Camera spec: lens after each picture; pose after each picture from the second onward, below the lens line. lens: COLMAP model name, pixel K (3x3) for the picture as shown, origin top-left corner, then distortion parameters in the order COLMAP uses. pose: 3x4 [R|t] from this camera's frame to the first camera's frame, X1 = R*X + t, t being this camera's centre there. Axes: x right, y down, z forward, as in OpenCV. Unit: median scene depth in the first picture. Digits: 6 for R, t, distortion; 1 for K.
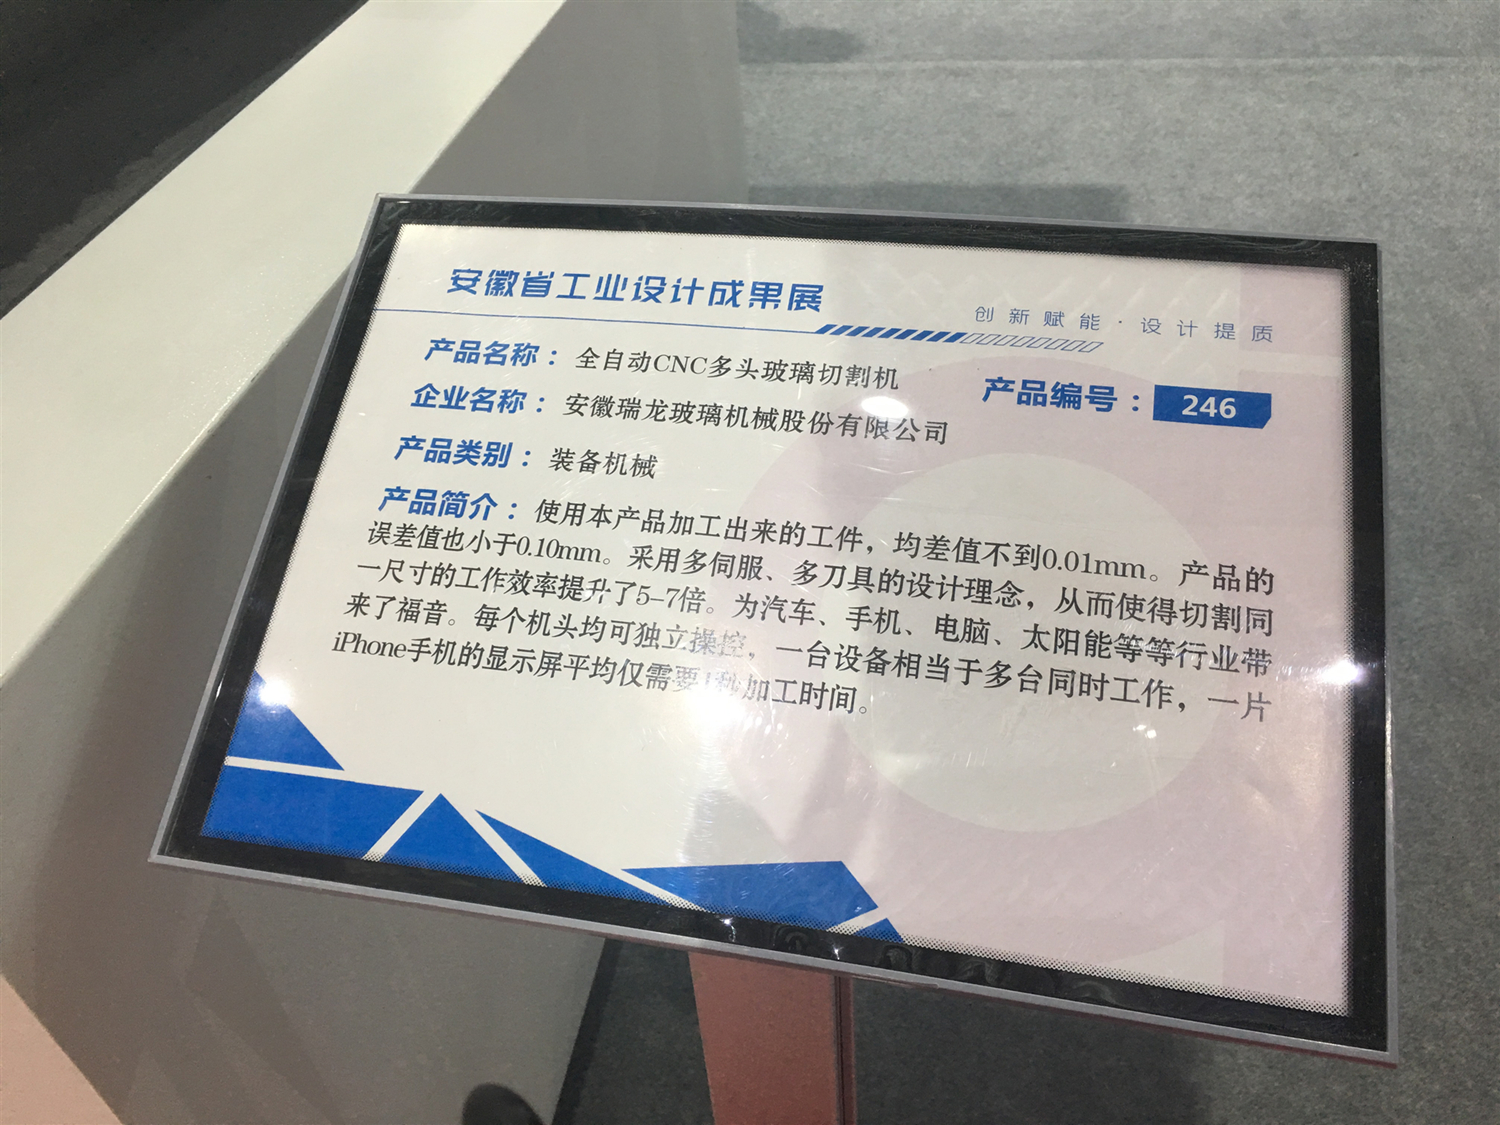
lens RADIAL K [[1301.6, 0, 750.0], [0, 1301.6, 557.4], [0, 0, 1]] dist [0.052472, -0.003712]
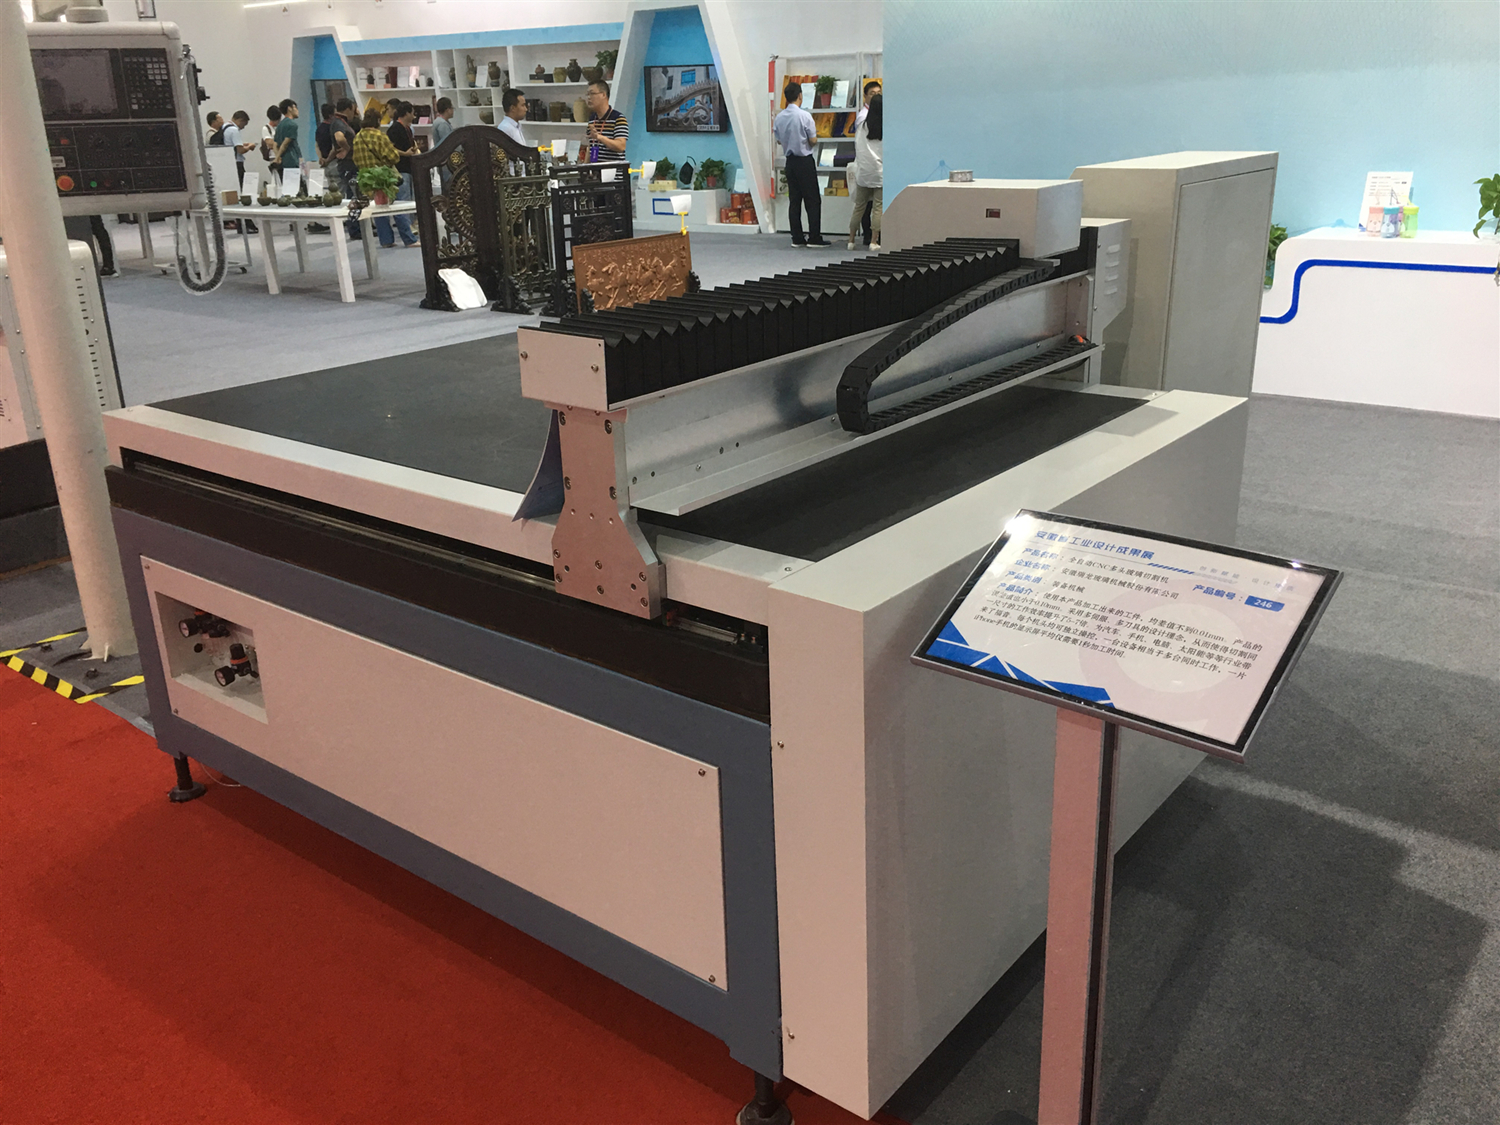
lens RADIAL K [[1301.6, 0, 753.7], [0, 1301.6, 561.8], [0, 0, 1]] dist [0.052472, -0.003712]
pose [[0.883561, 0.190017, -0.428034, 0.602228], [-0.323234, 0.908813, -0.263780, 1.029460], [0.338880, 0.371421, 0.864411, -2.194839]]
